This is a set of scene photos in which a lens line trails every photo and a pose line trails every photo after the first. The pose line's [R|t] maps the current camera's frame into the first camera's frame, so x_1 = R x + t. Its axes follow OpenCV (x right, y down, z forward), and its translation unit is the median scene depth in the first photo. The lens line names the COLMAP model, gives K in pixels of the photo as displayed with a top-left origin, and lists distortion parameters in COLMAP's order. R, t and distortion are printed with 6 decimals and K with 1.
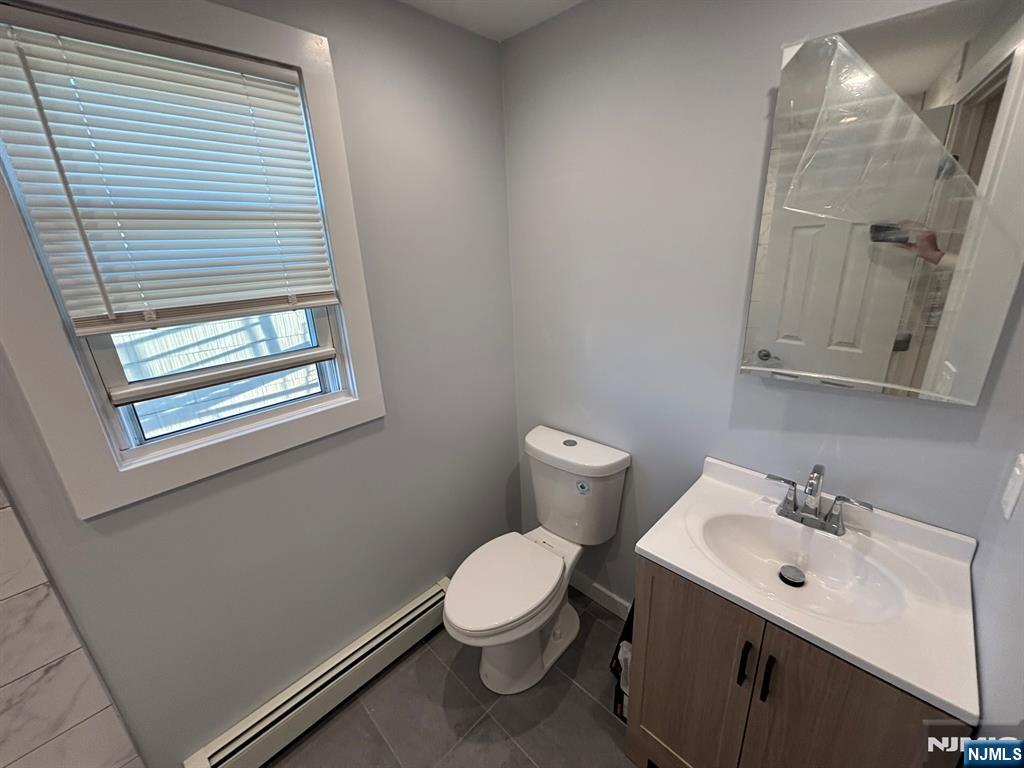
lens RADIAL K [[413.1, 0, 513.7], [0, 413.1, 384.7], [0, 0, 1]] dist [-0.013512, -0.000041]
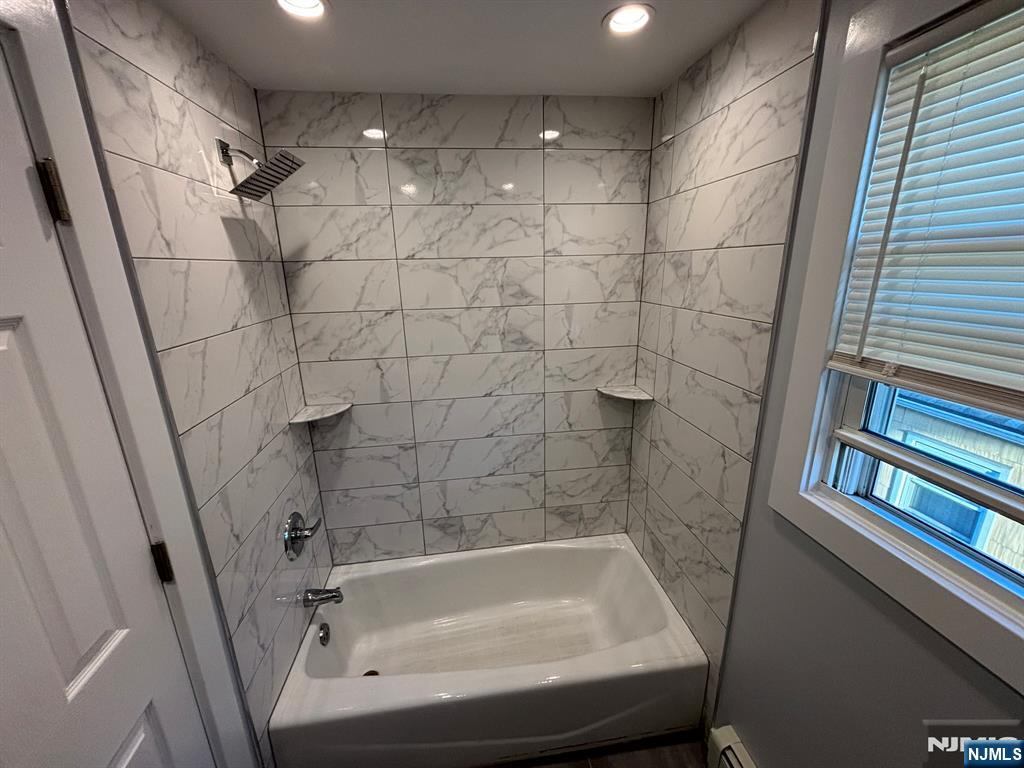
lens RADIAL K [[413.1, 0, 513.0], [0, 413.1, 385.9], [0, 0, 1]] dist [-0.013512, -0.000041]
pose [[-0.615262, 0.270035, -0.740631, 0.206073], [-0.200762, 0.854852, 0.478459, -0.407435], [0.762330, 0.443068, -0.471745, 0.878148]]
